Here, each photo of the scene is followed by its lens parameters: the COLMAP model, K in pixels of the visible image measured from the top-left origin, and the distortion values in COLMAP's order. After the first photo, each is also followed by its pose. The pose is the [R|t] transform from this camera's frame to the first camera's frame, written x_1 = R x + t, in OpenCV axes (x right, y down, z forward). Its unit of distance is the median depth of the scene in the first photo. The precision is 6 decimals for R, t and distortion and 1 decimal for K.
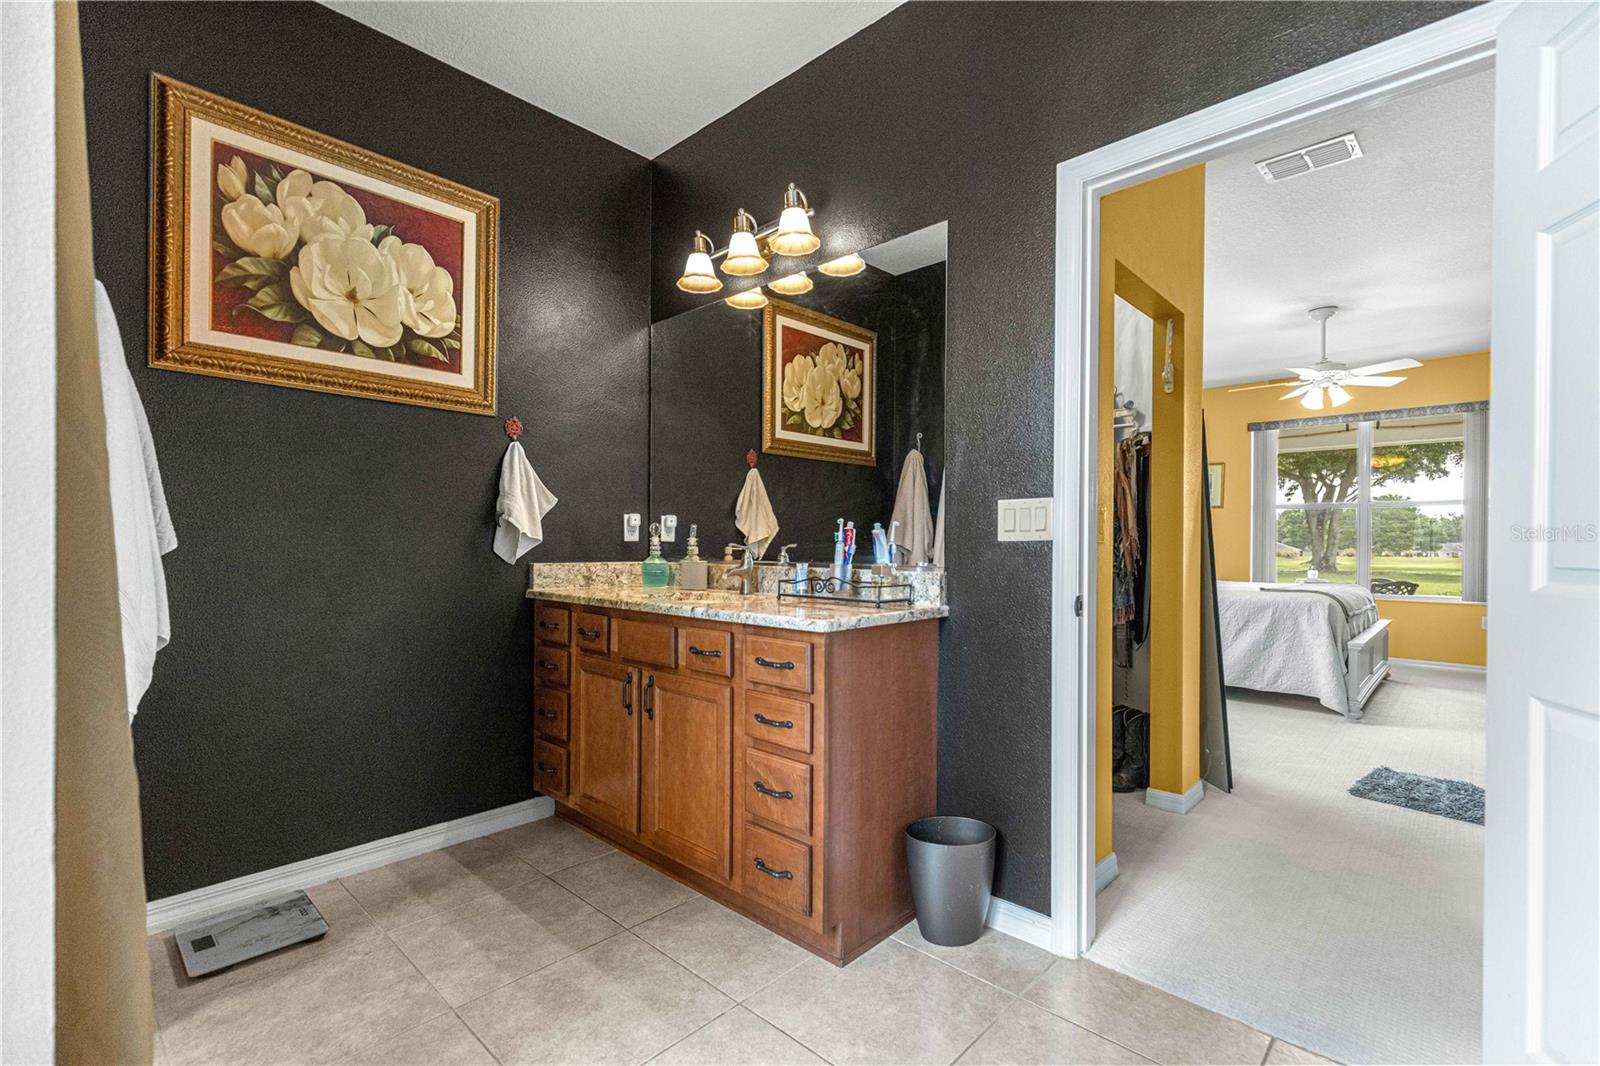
lens RADIAL K [[714.3, 0, 804.1], [0, 714.3, 543.4], [0, 0, 1]] dist [0.006121, -0.000500]
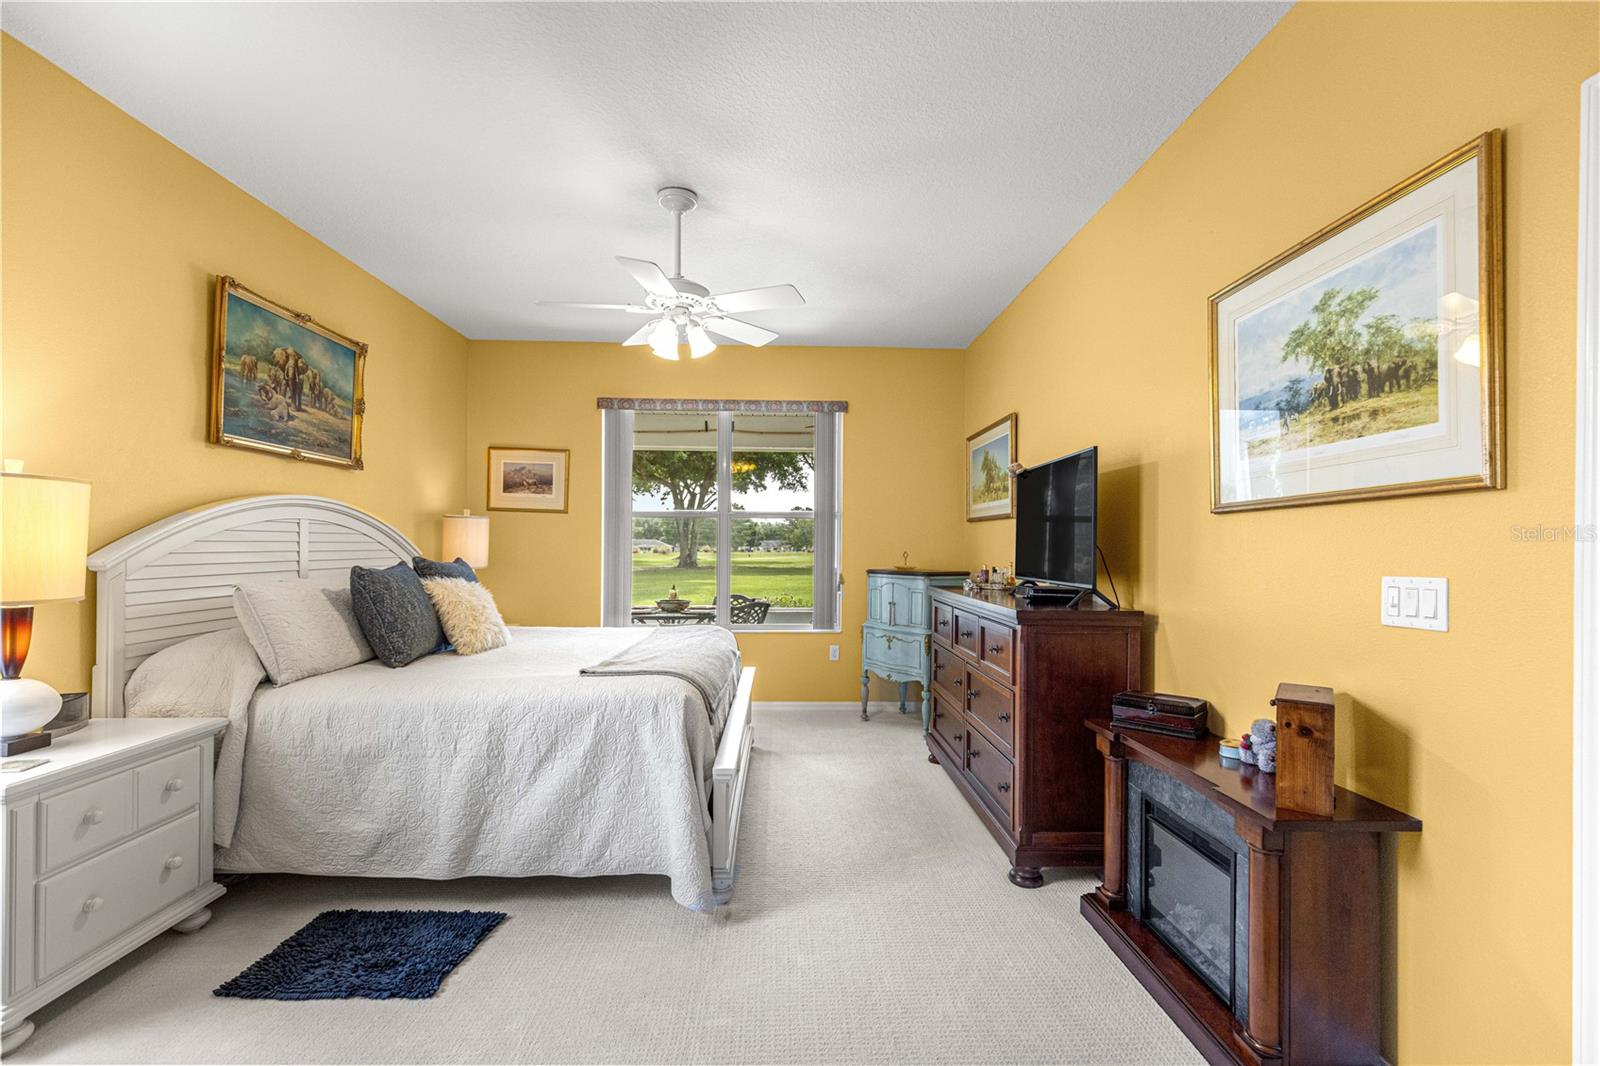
lens RADIAL K [[714.3, 0, 804.1], [0, 714.3, 543.4], [0, 0, 1]] dist [0.006121, -0.000500]
pose [[0.705684, -0.002003, 0.708523, 0.243257], [-0.000957, 0.999992, 0.003780, -0.021963], [-0.708526, -0.003346, 0.705677, 0.326452]]
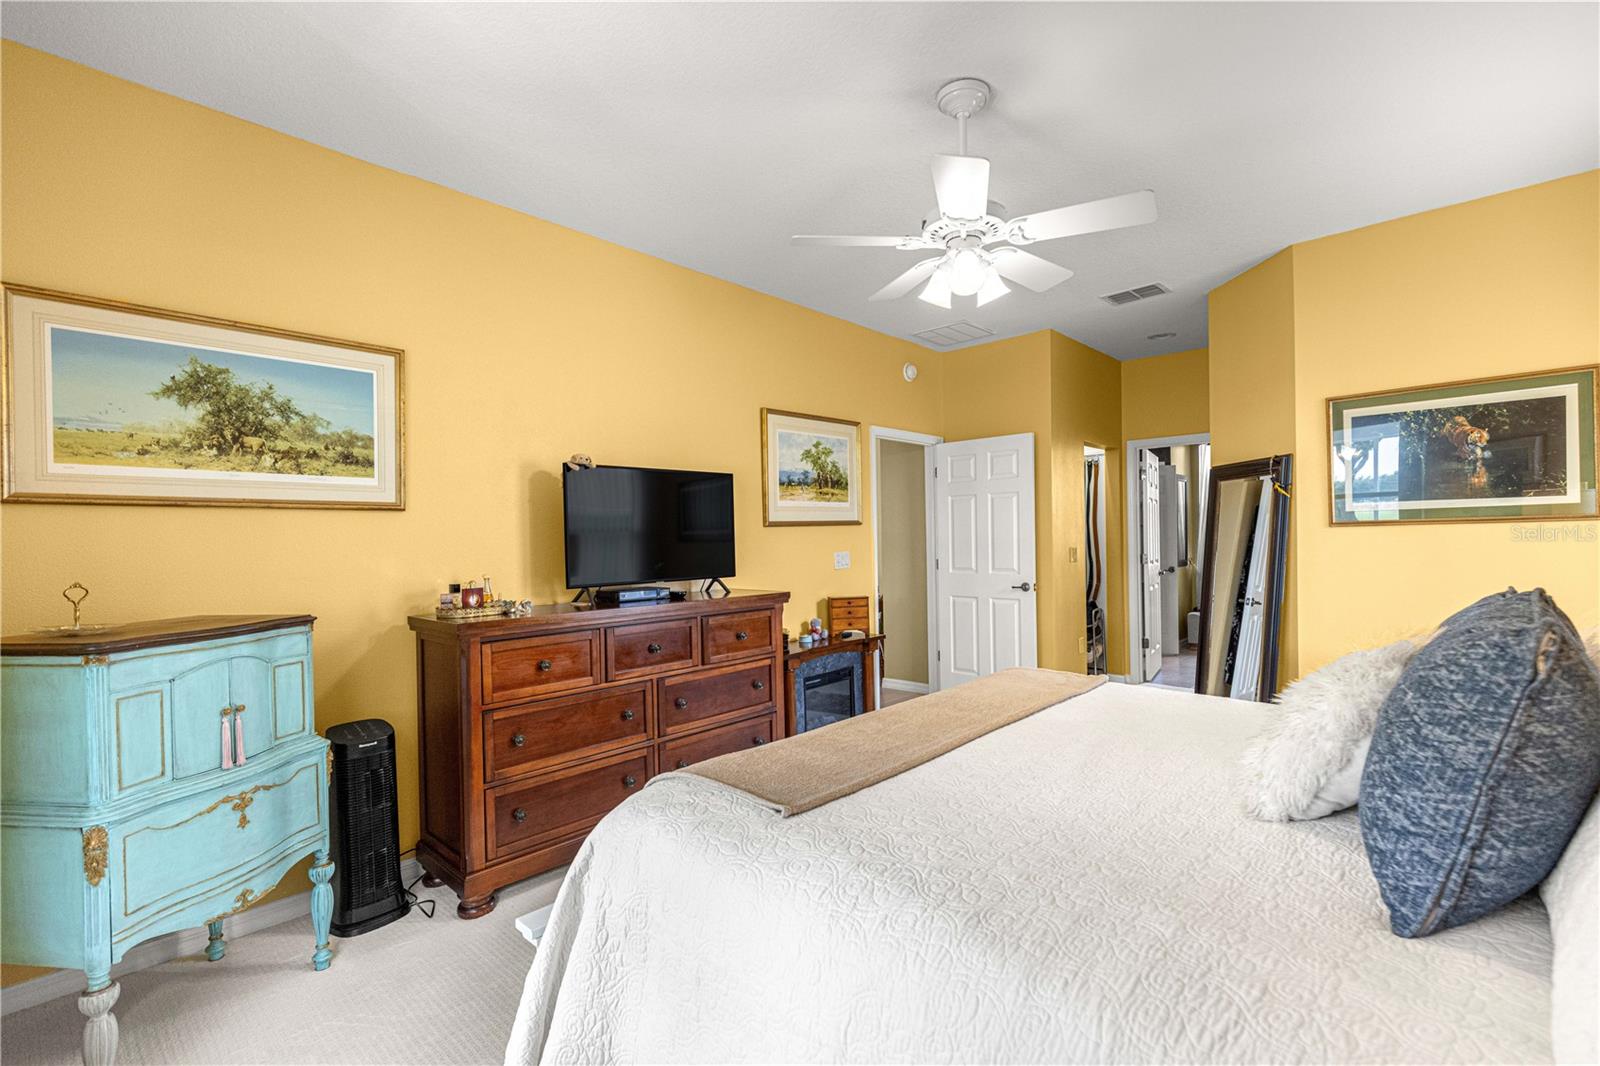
lens RADIAL K [[711.3, 0, 804.9], [0, 711.3, 539.6], [0, 0, 1]] dist [0.004147, 0.000034]
pose [[-0.999959, 0.006796, -0.005976, 0.564774], [0.006772, 0.999969, 0.003949, -0.025240], [0.006002, 0.003908, -0.999974, 0.996668]]
